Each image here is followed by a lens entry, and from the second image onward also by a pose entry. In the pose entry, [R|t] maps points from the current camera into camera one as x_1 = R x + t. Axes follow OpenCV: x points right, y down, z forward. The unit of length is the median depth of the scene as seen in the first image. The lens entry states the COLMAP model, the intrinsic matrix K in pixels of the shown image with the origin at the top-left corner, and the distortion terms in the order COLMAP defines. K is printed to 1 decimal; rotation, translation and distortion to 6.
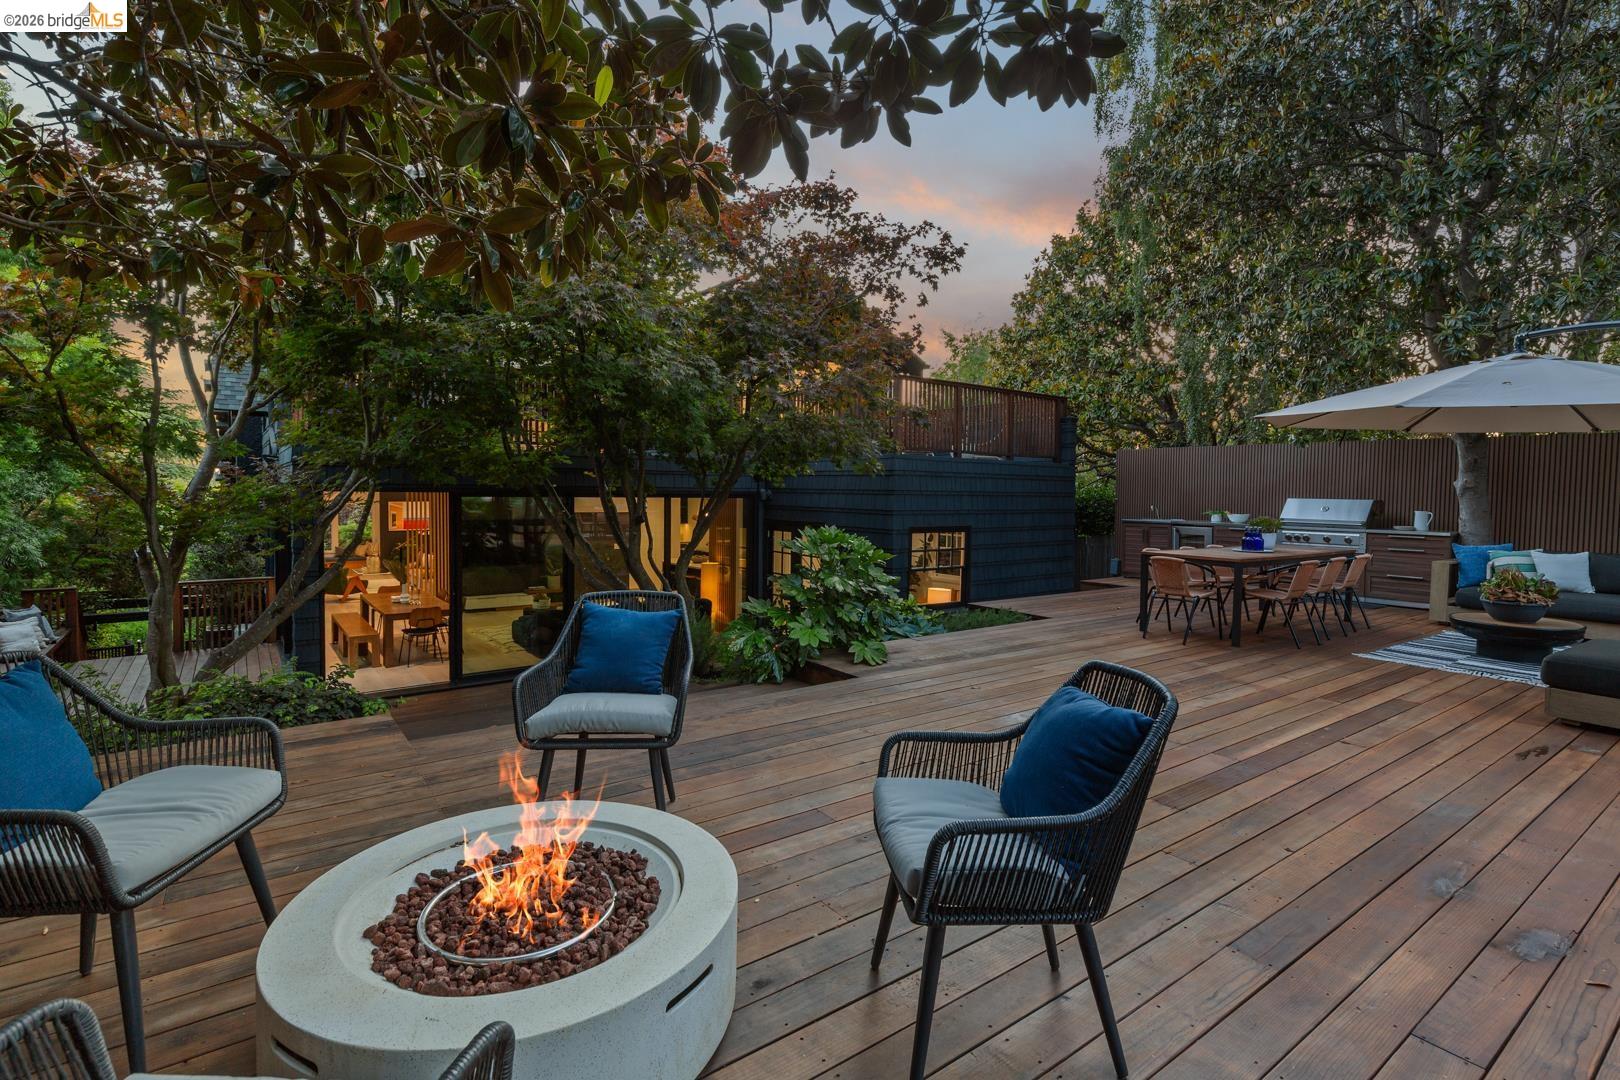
lens RADIAL K [[768.8, 0, 812.3], [0, 768.8, 518.4], [0, 0, 1]] dist [0.009297, 0.001094]
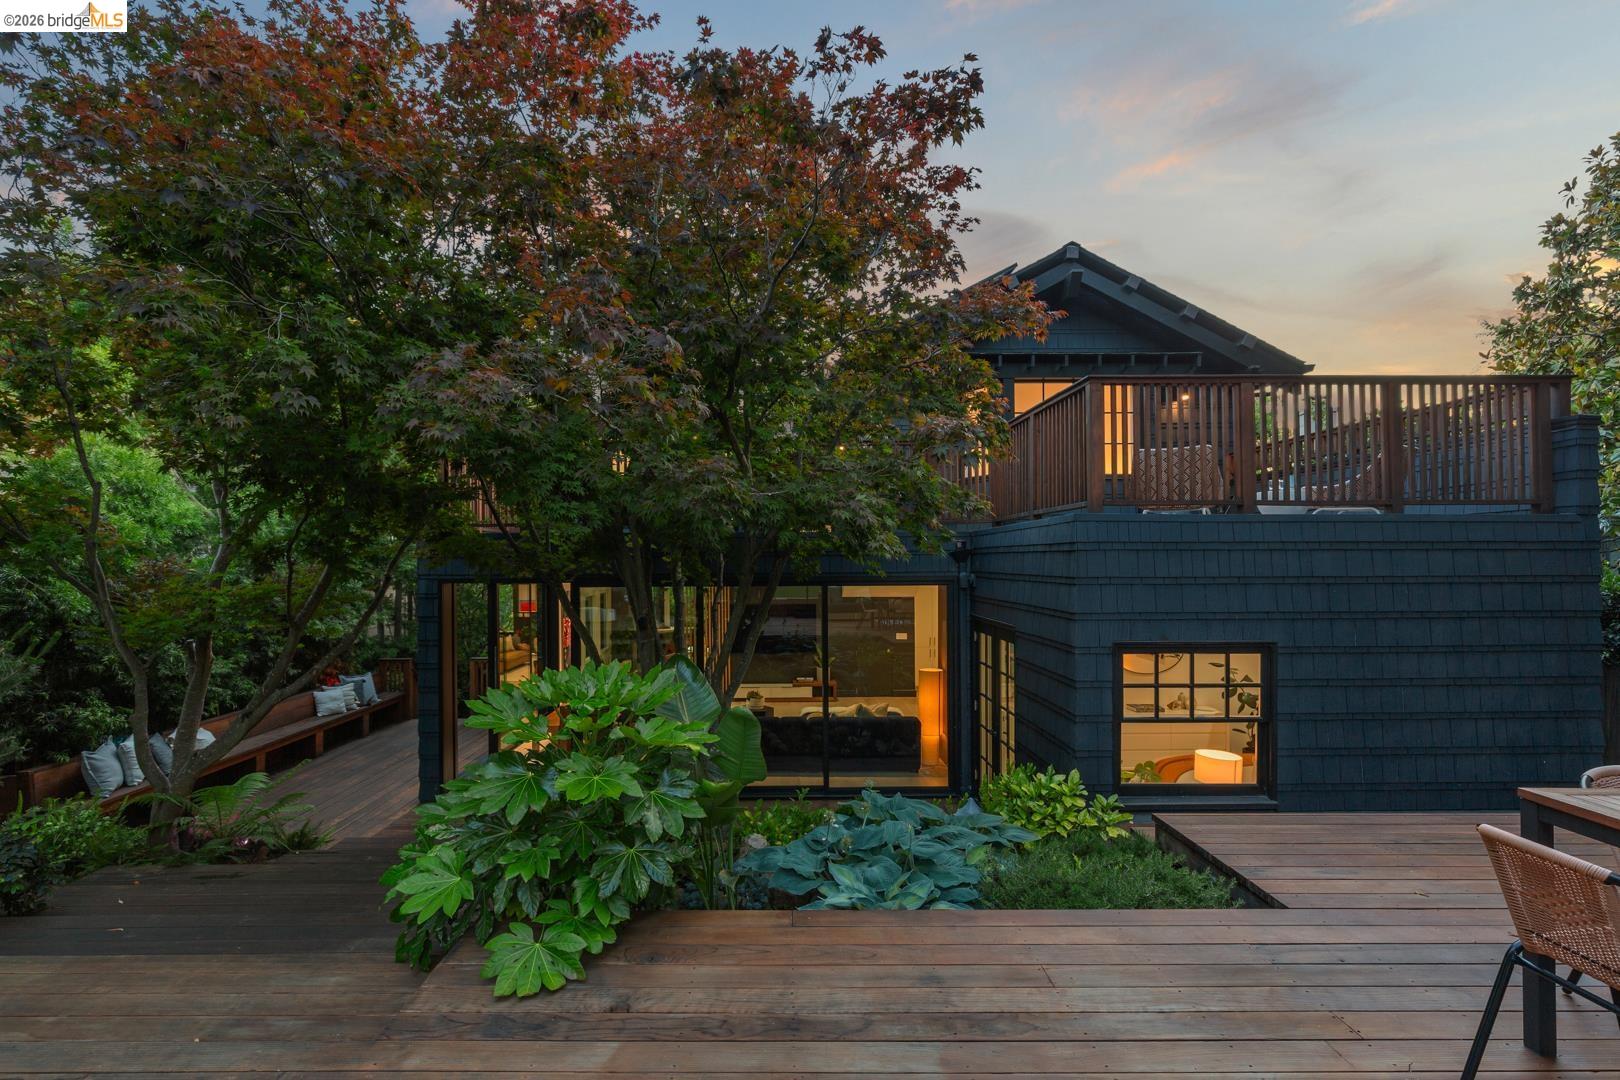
lens RADIAL K [[766.9, 0, 780.3], [0, 766.9, 554.8], [0, 0, 1]] dist [-0.002073, 0.001128]
pose [[0.804960, -0.021768, -0.592929, 0.283887], [-0.006990, 0.998909, -0.046163, -0.026920], [0.593287, 0.041304, 0.803930, 0.435381]]
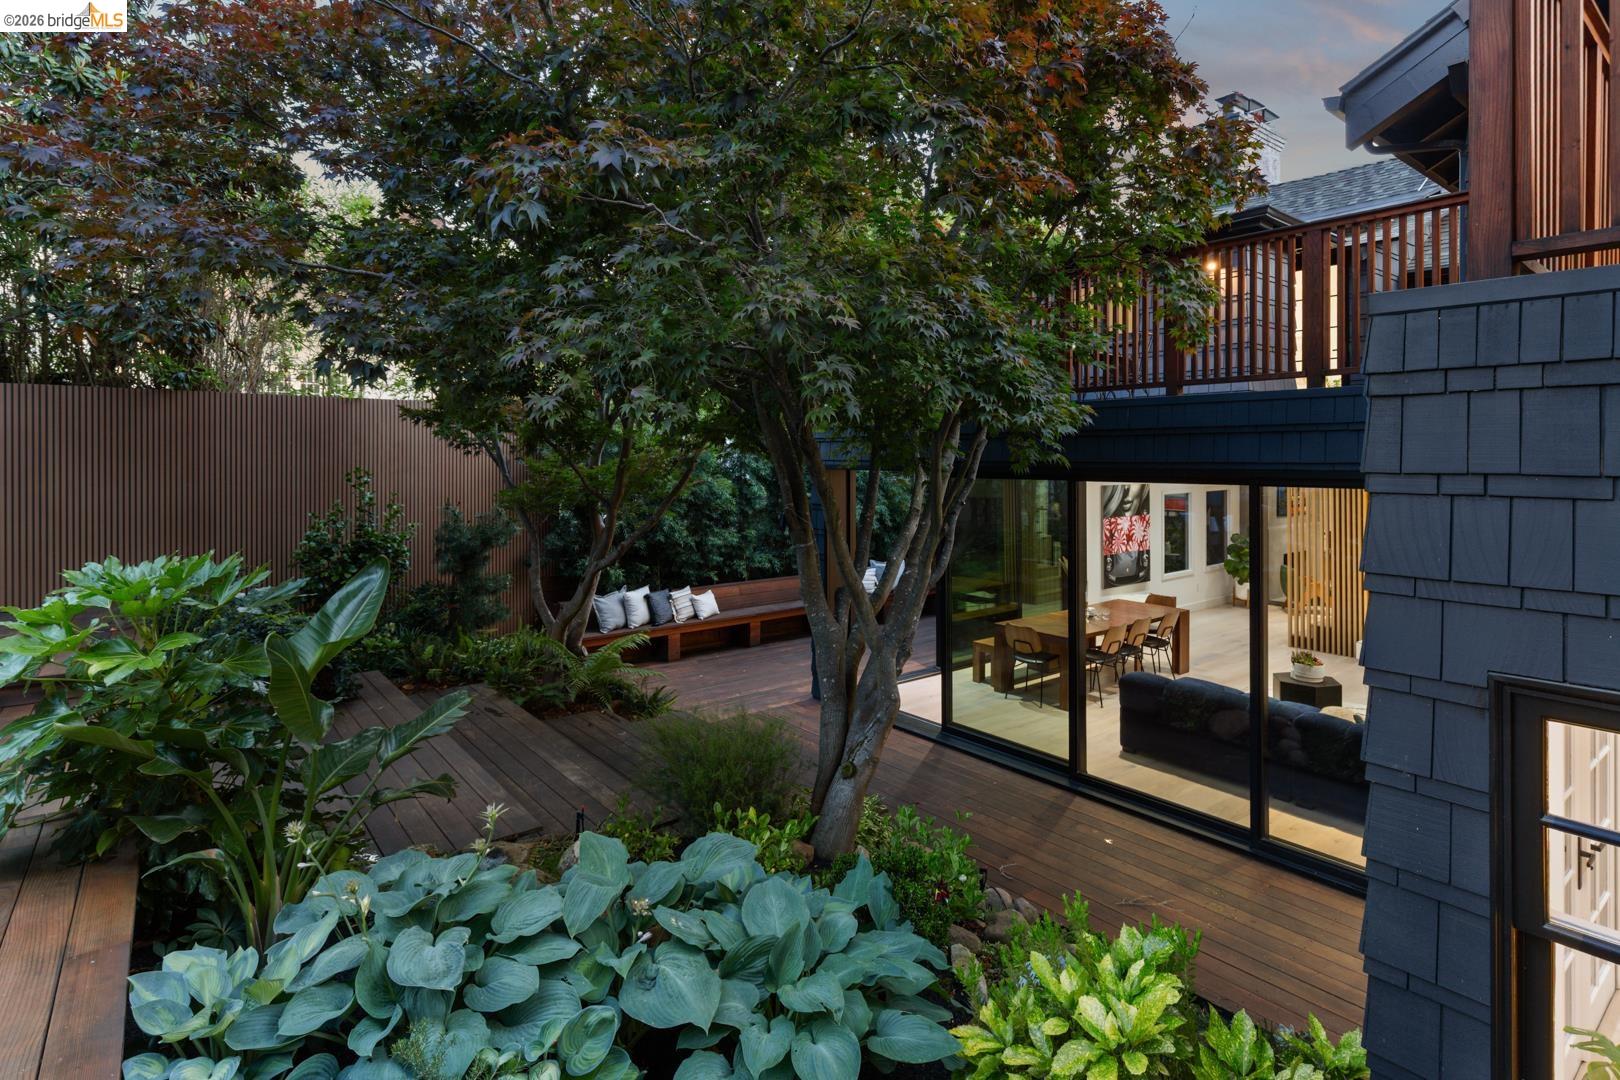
lens RADIAL K [[834.9, 0, 812.4], [0, 834.9, 458.1], [0, 0, 1]] dist [0.002324, 0.000243]
pose [[0.035370, -0.010983, -0.999314, 0.343166], [-0.034415, 0.999333, -0.012201, -0.034589], [0.998782, 0.034823, 0.034968, 0.895585]]
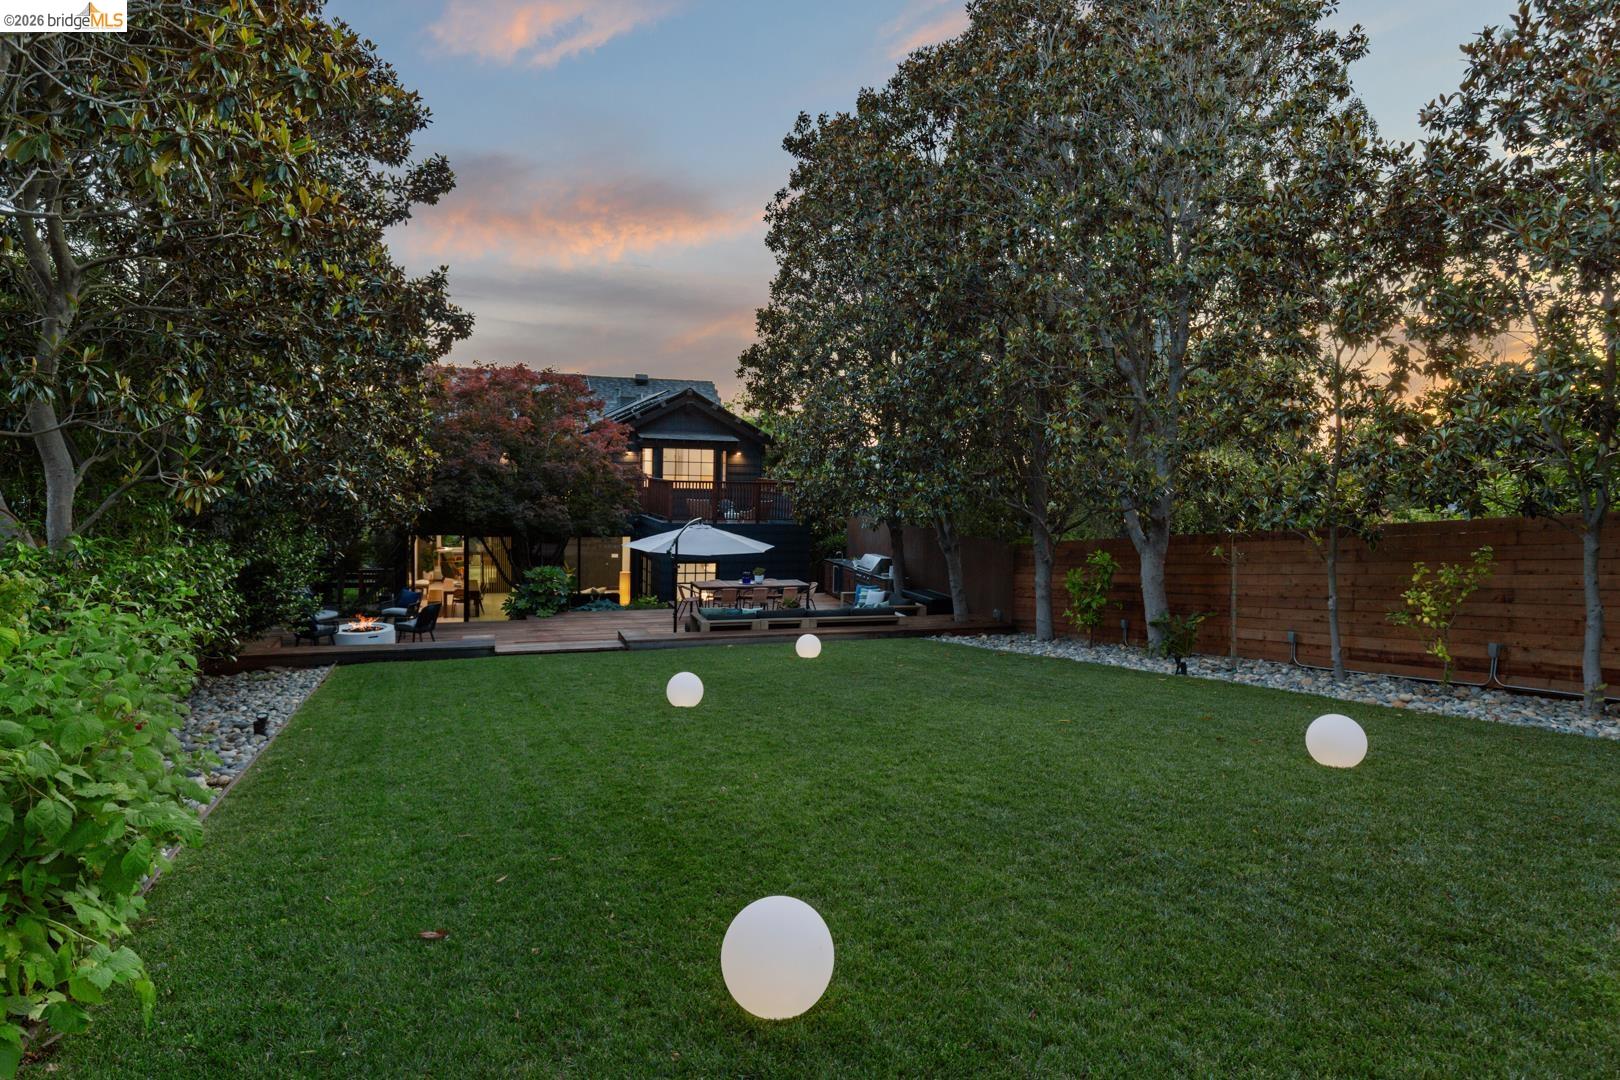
lens RADIAL K [[936.2, 0, 810.0], [0, 936.2, 540.0], [0, 0, 1]] dist [-0.004669, -0.000493]
pose [[0.958137, 0.039017, -0.283639, 1.193074], [-0.027167, 0.998591, 0.045596, -0.166049], [0.285018, -0.035981, 0.957846, -1.206874]]
